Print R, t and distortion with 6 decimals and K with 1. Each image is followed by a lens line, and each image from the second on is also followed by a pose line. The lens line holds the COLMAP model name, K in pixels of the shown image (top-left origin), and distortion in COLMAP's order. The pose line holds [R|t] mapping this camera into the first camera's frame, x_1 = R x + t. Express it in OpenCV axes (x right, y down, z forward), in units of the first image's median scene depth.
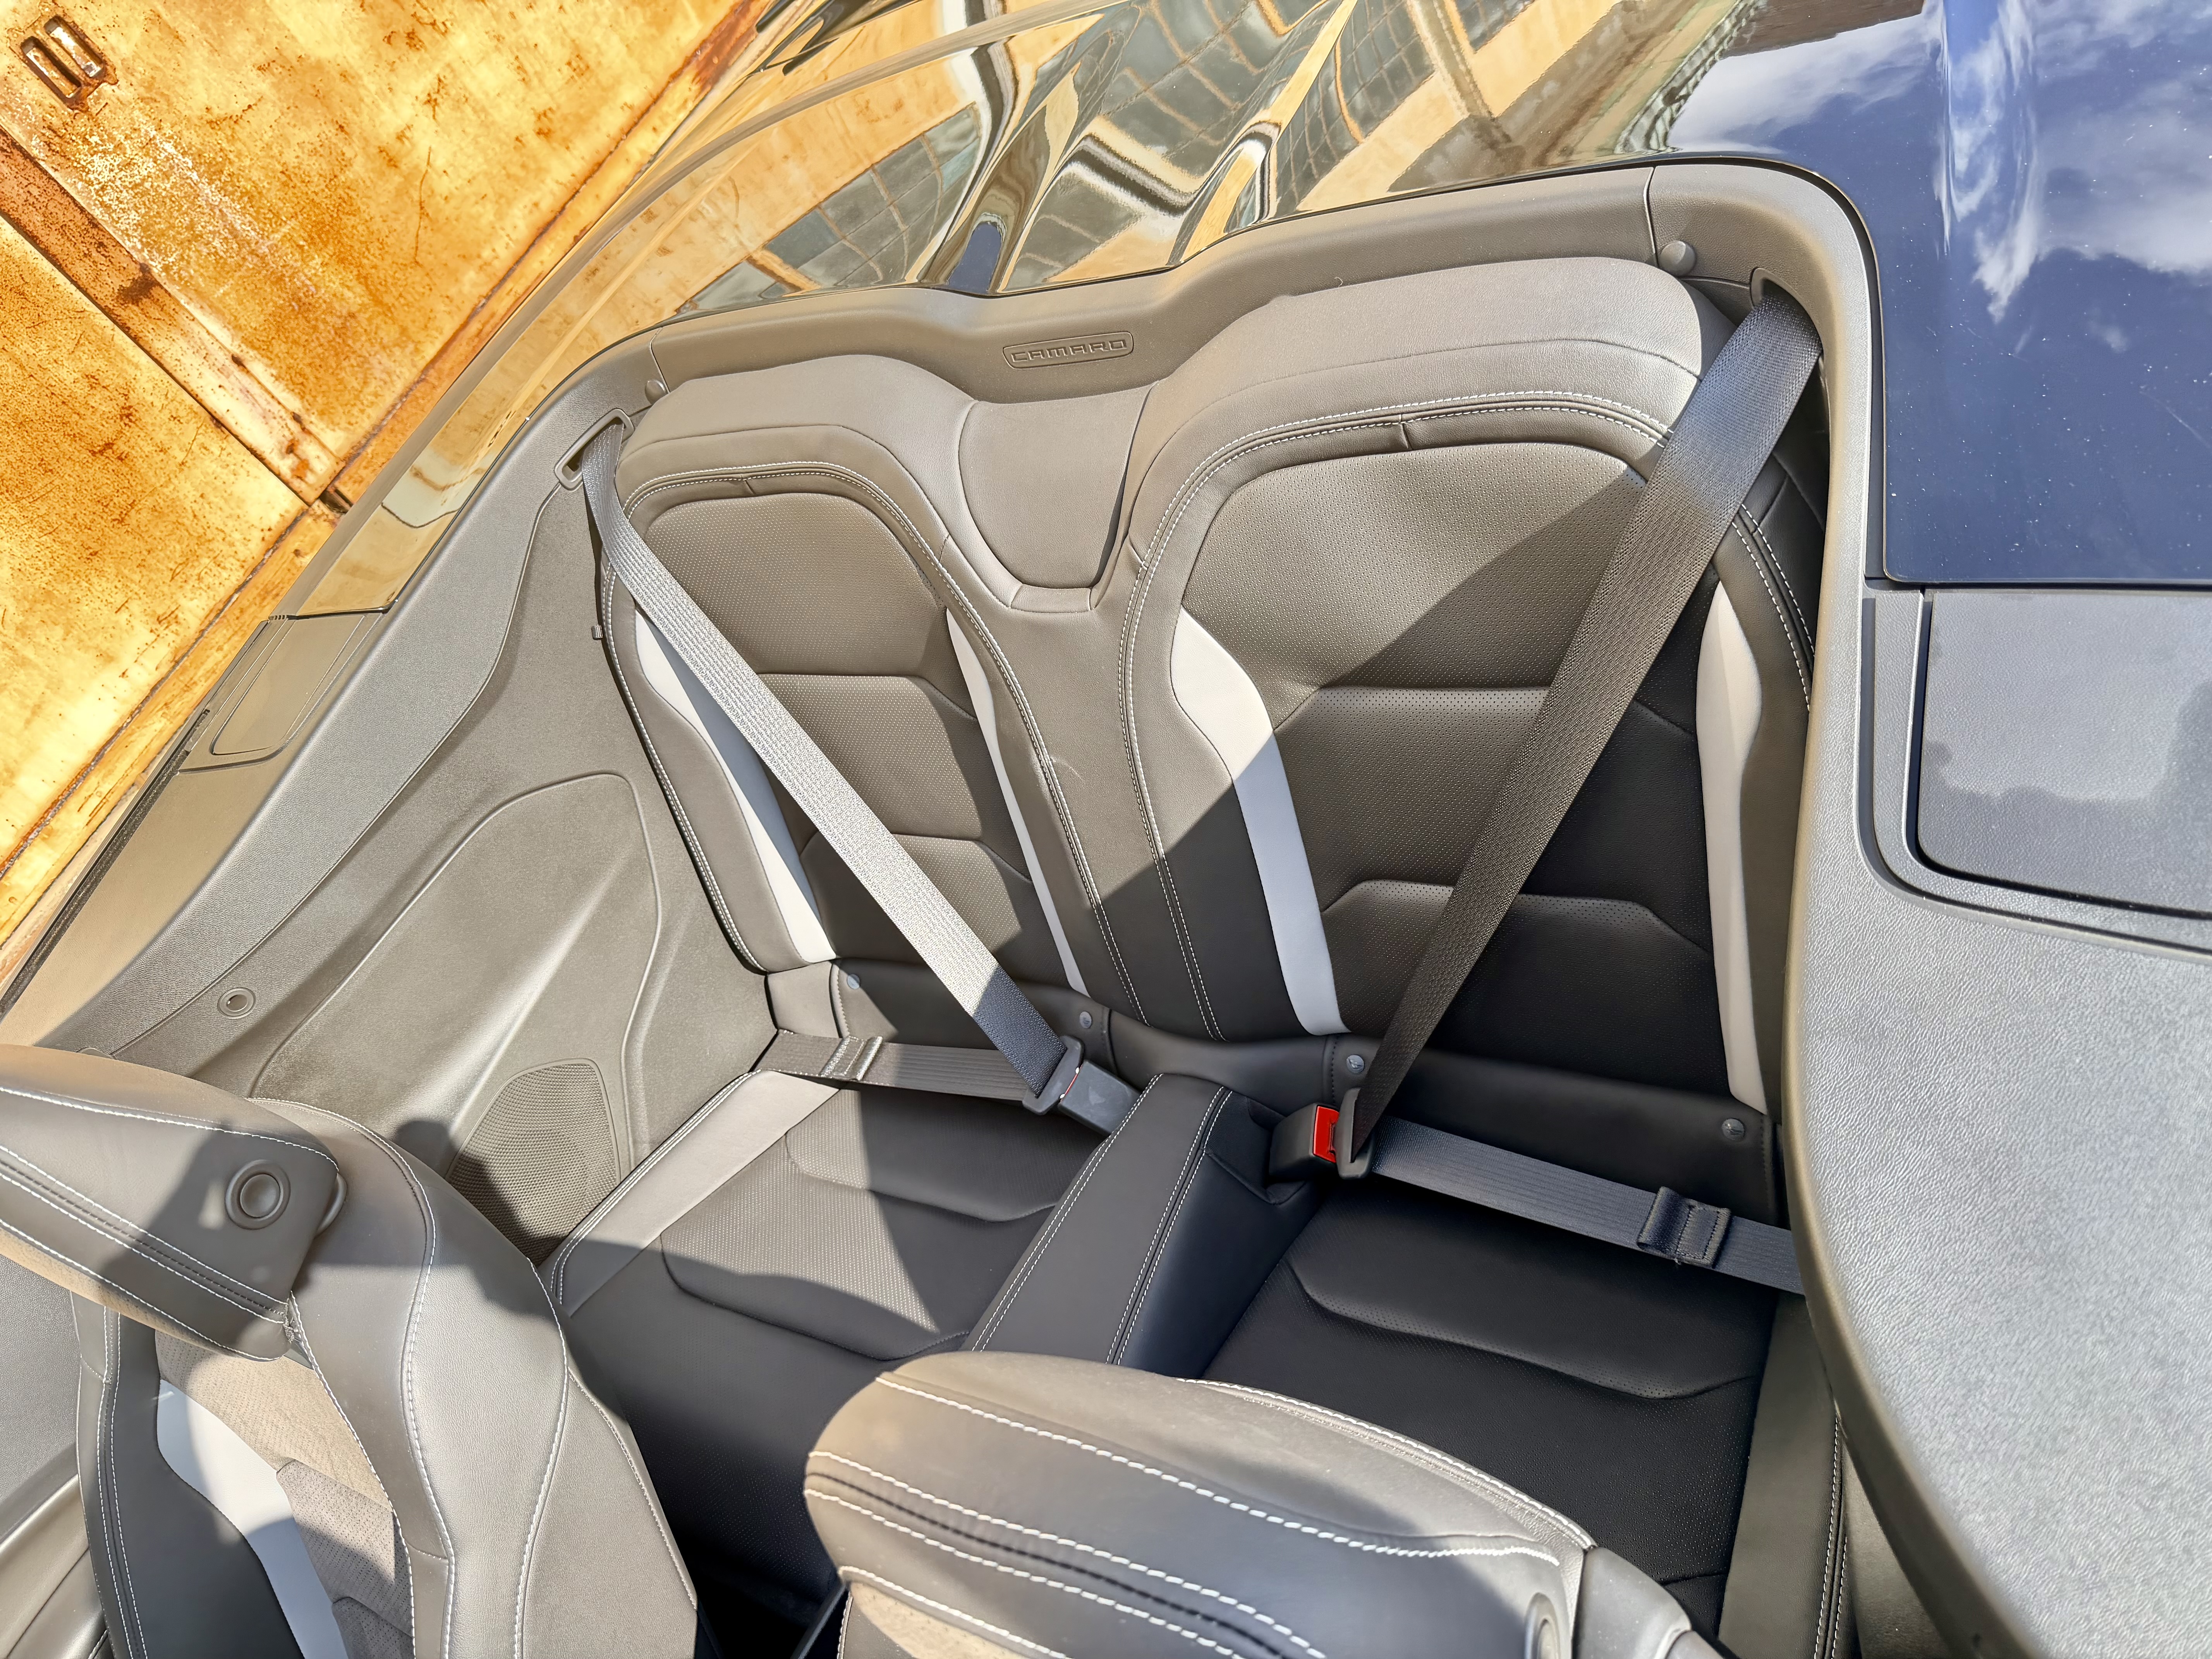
lens RADIAL K [[1584.7, 0, 1108.8], [0, 1584.7, 837.0], [0, 0, 1]] dist [-0.004648, -0.001094]
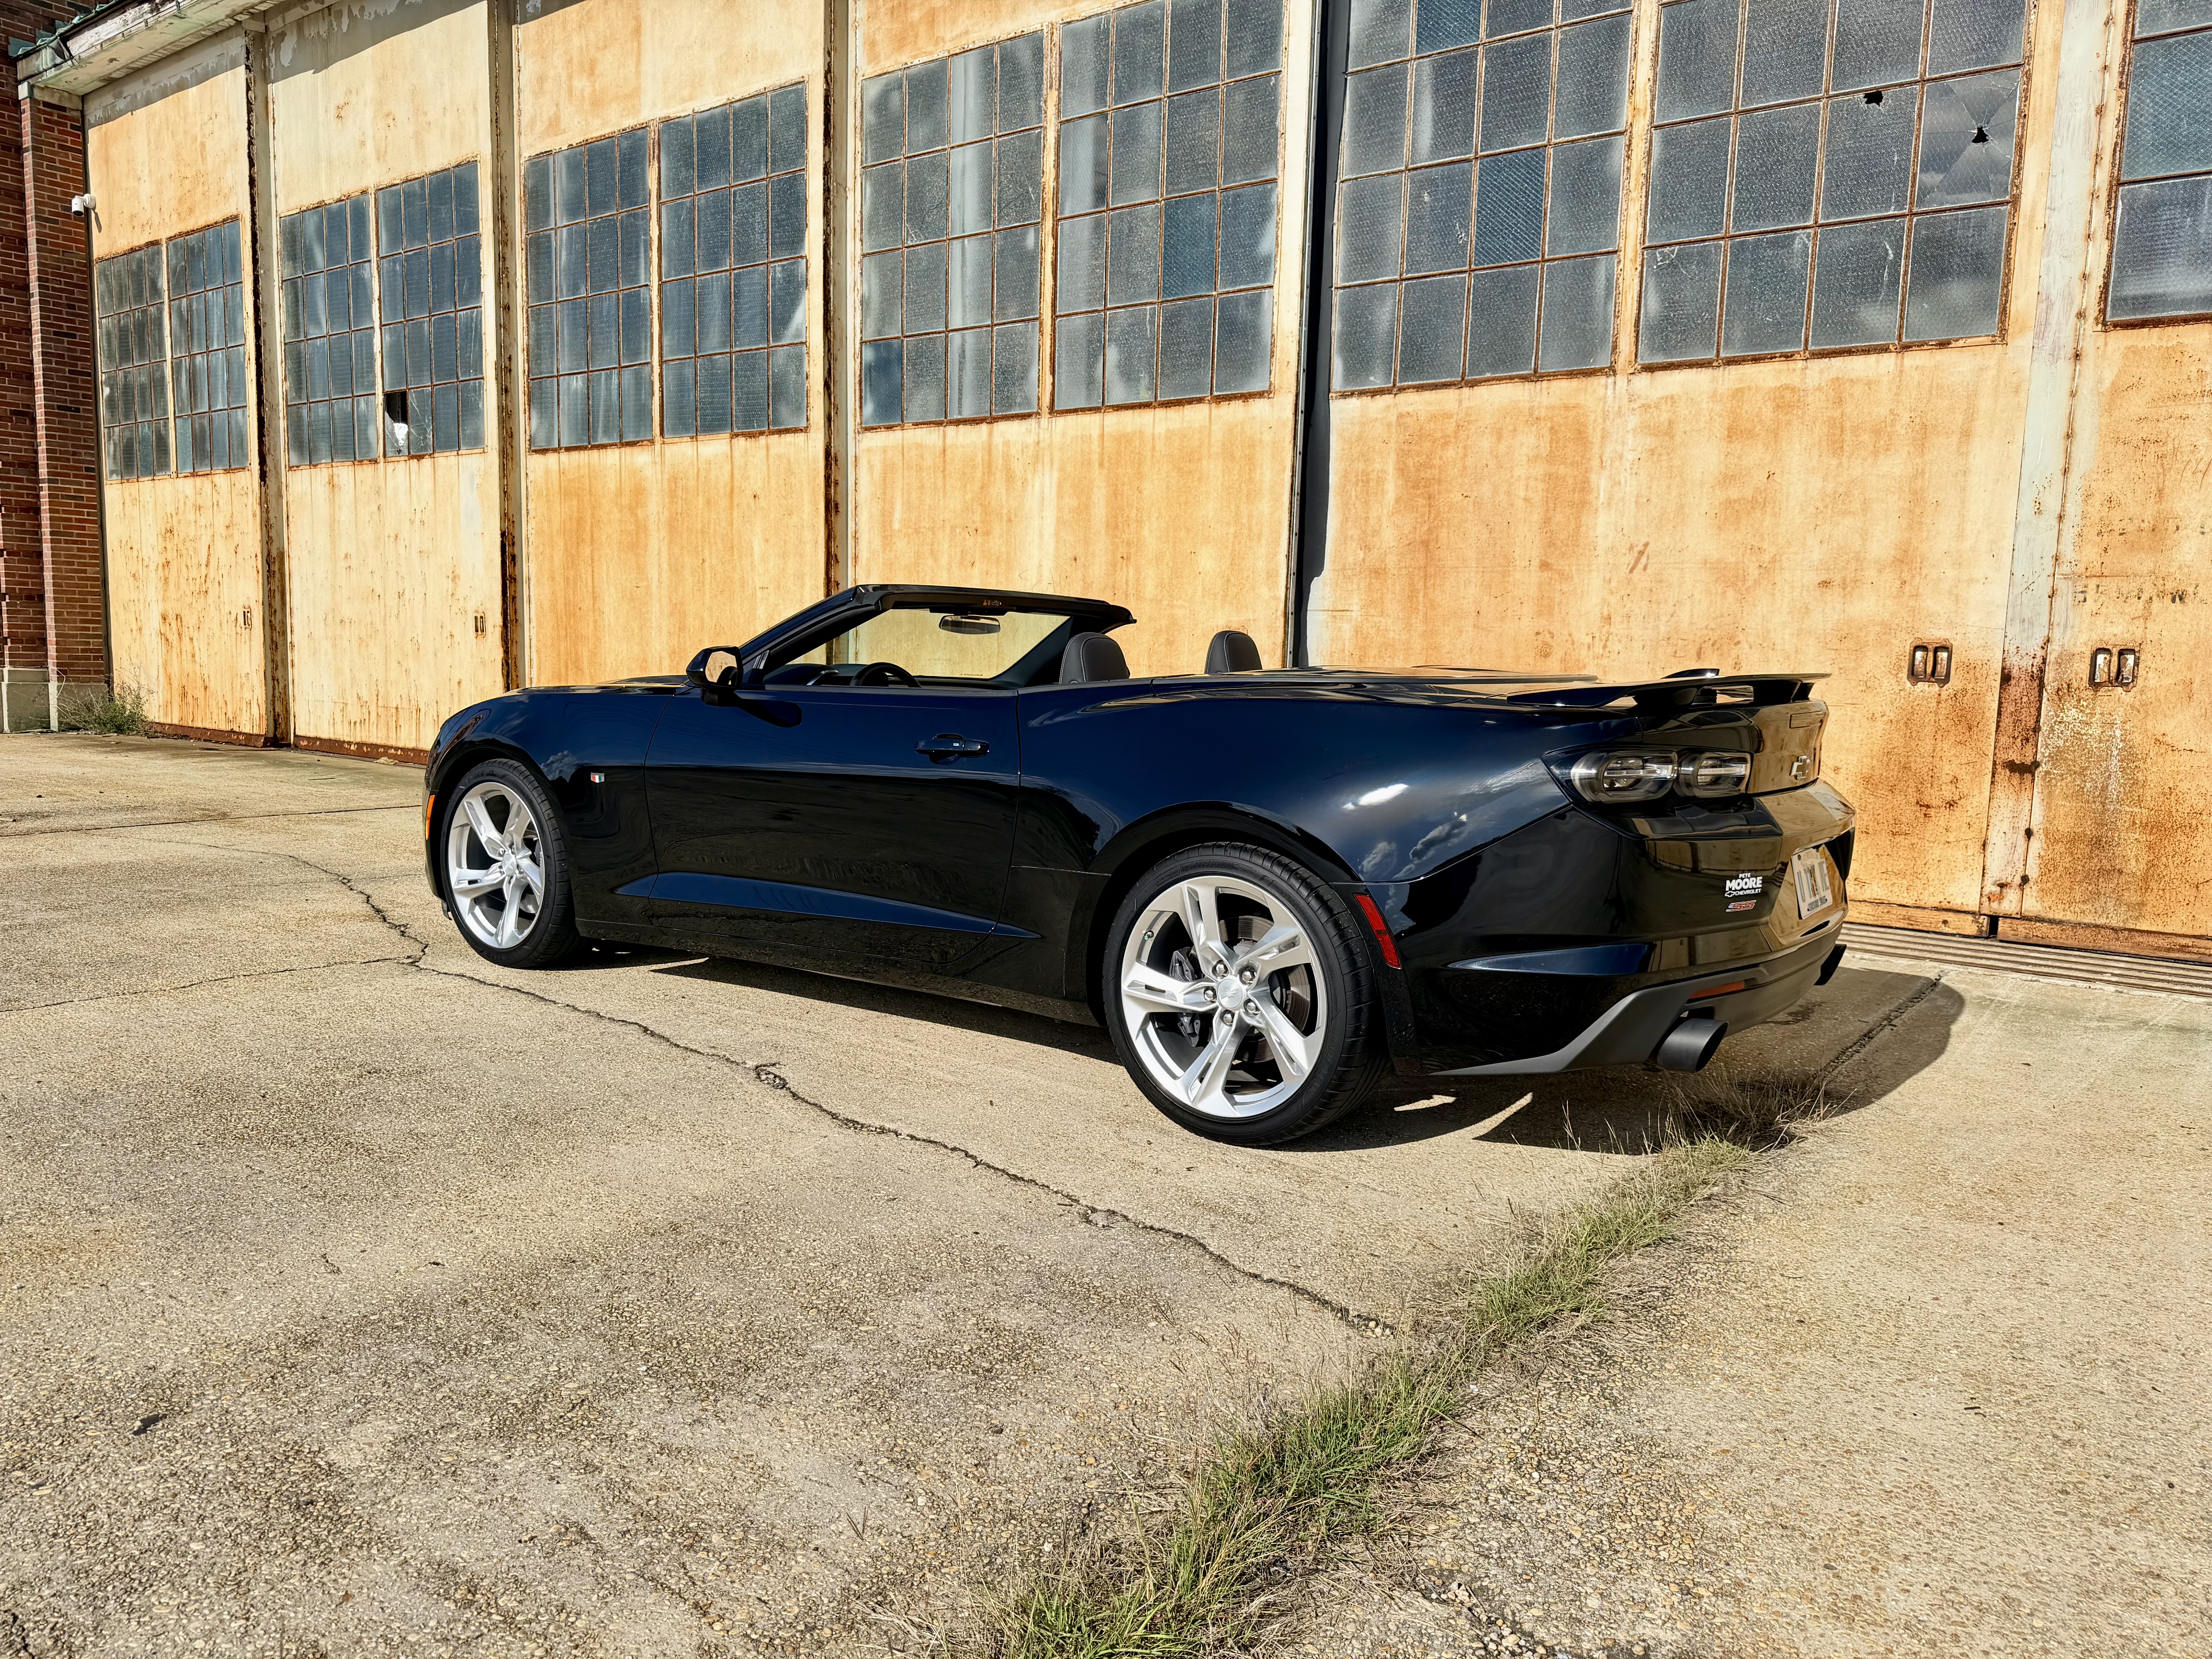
lens RADIAL K [[1543.9, 0, 1100.9], [0, 1543.9, 840.3], [0, 0, 1]] dist [0.172600, -0.329505]
pose [[-0.199251, 0.526143, -0.826724, 0.987078], [-0.708517, 0.505466, 0.492450, -0.425533], [0.676980, 0.683870, 0.272067, -0.072981]]
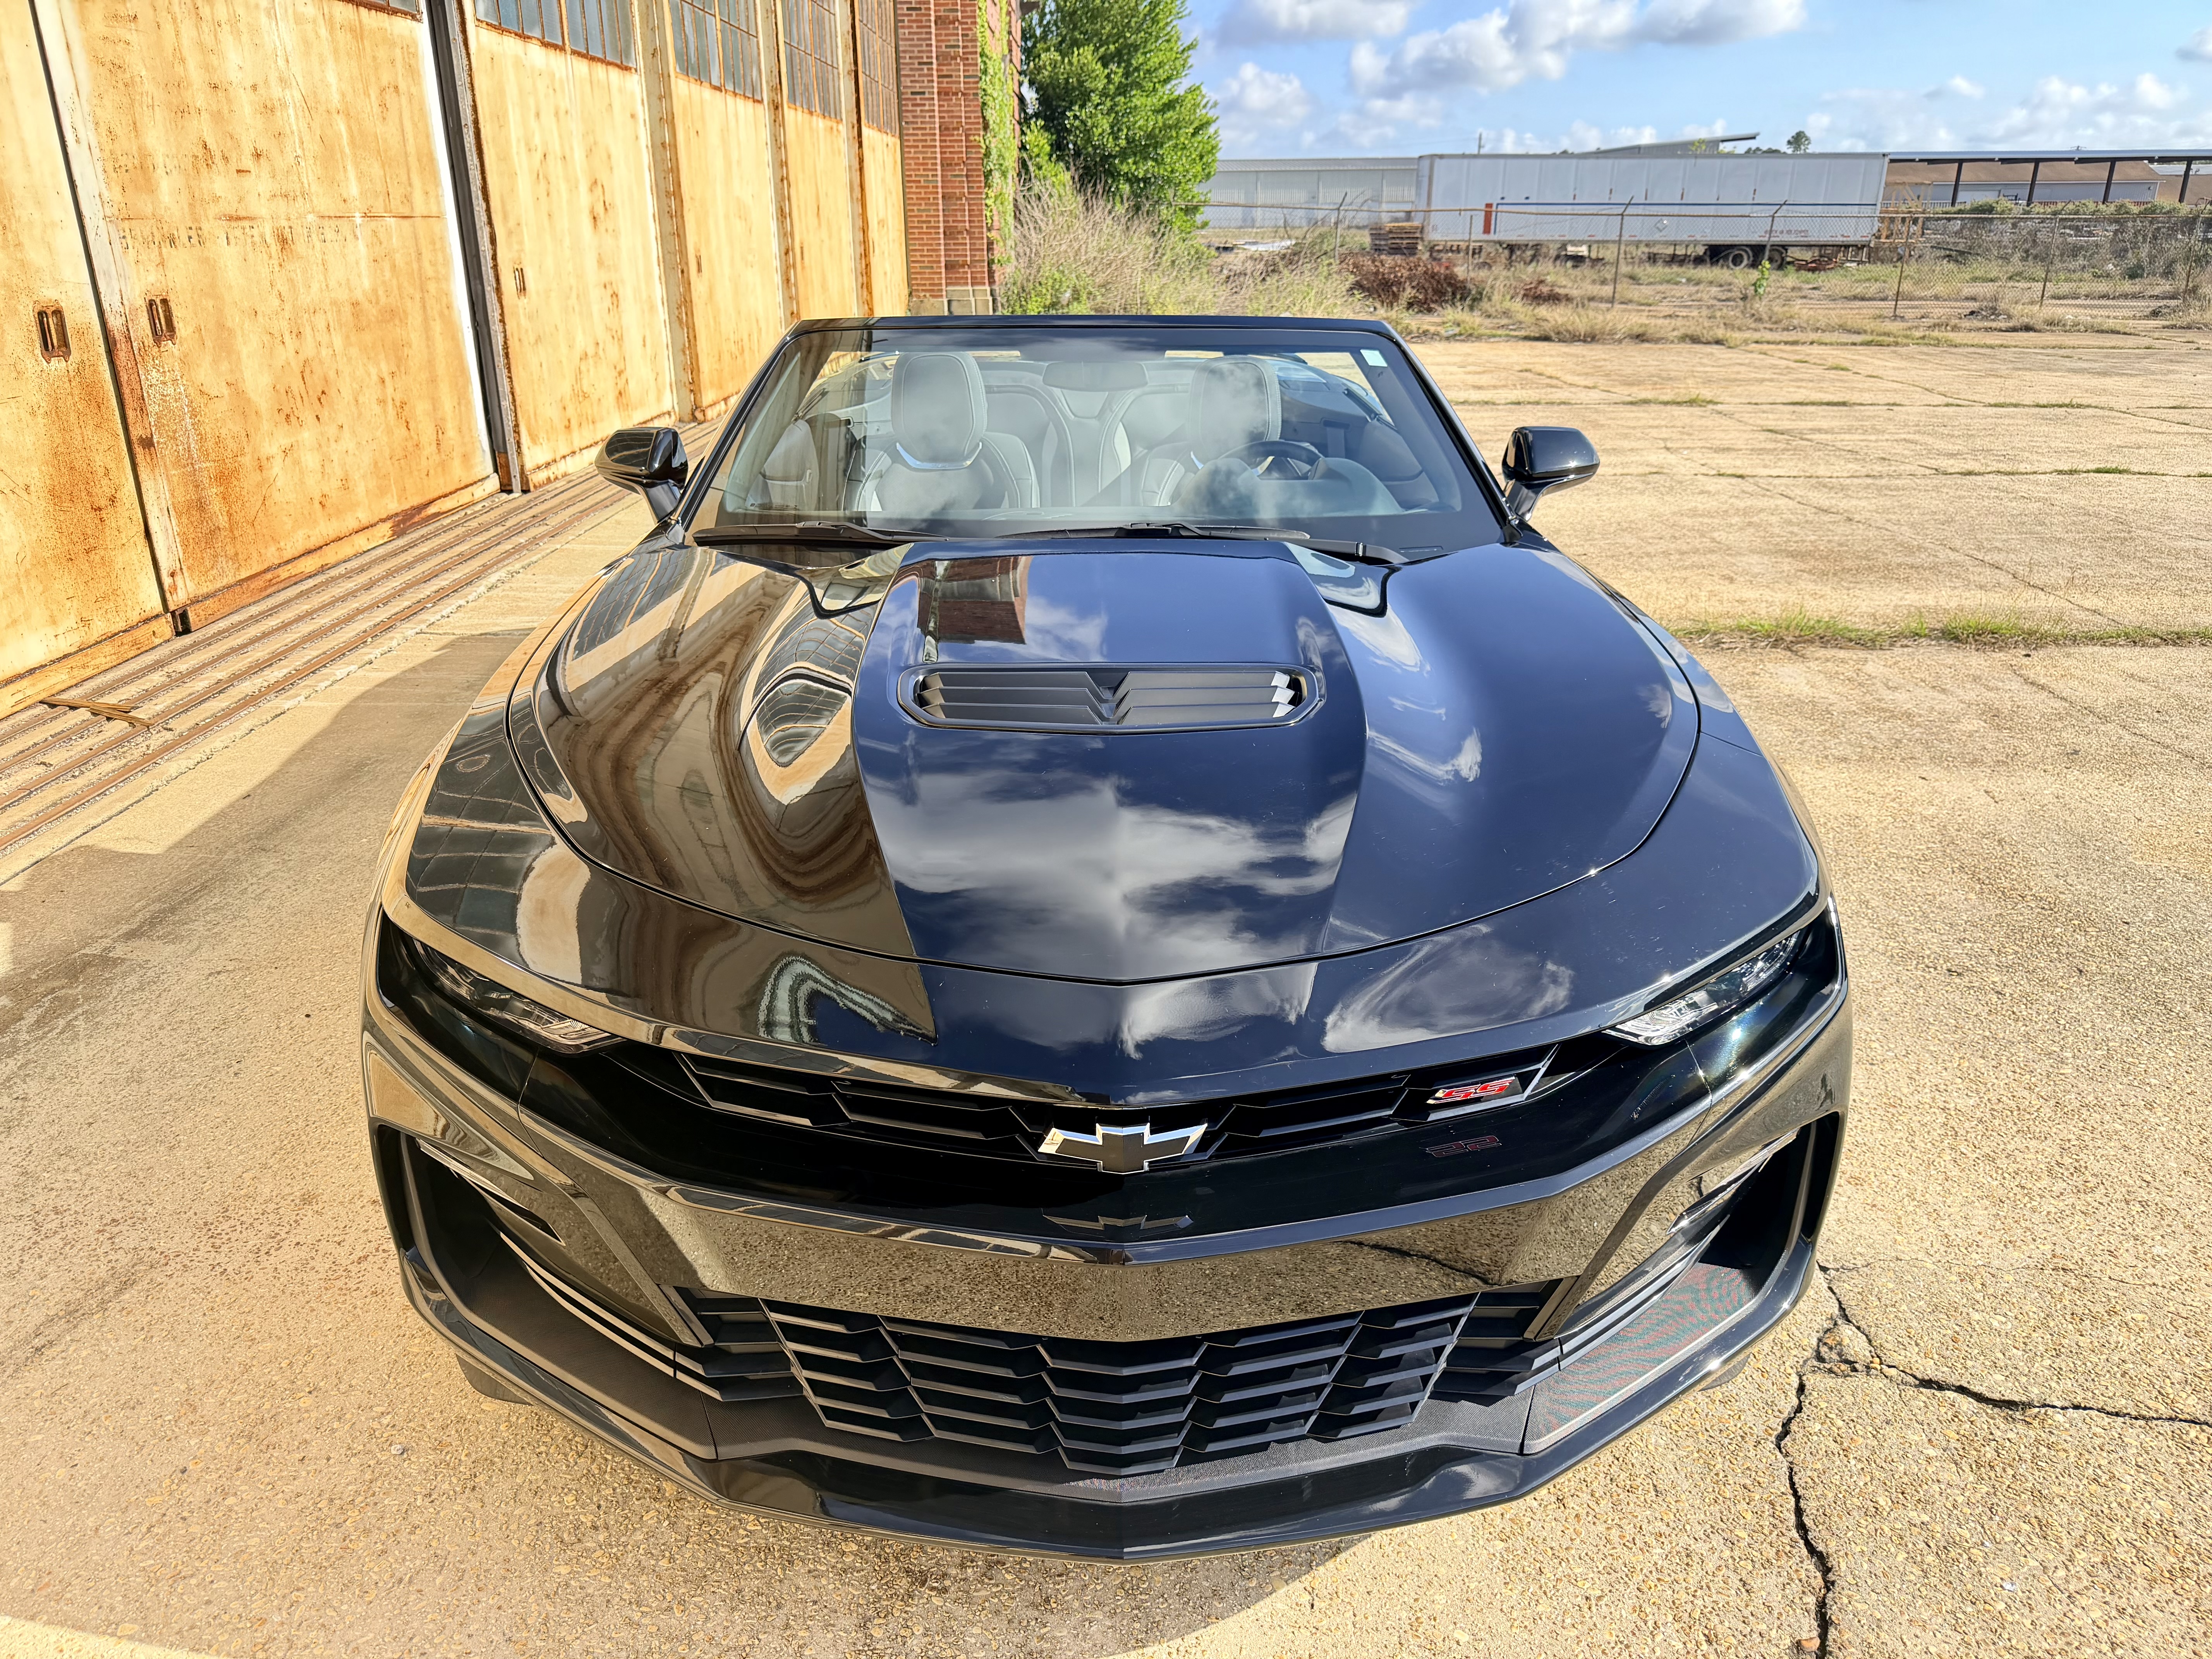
lens RADIAL K [[1579.5, 0, 1103.8], [0, 1579.5, 842.5], [0, 0, 1]] dist [0.001592, -0.004599]
pose [[0.816646, 0.247029, 0.521599, -0.538826], [0.089898, 0.838289, -0.537764, 0.861404], [-0.570094, 0.486054, 0.662378, -0.350389]]
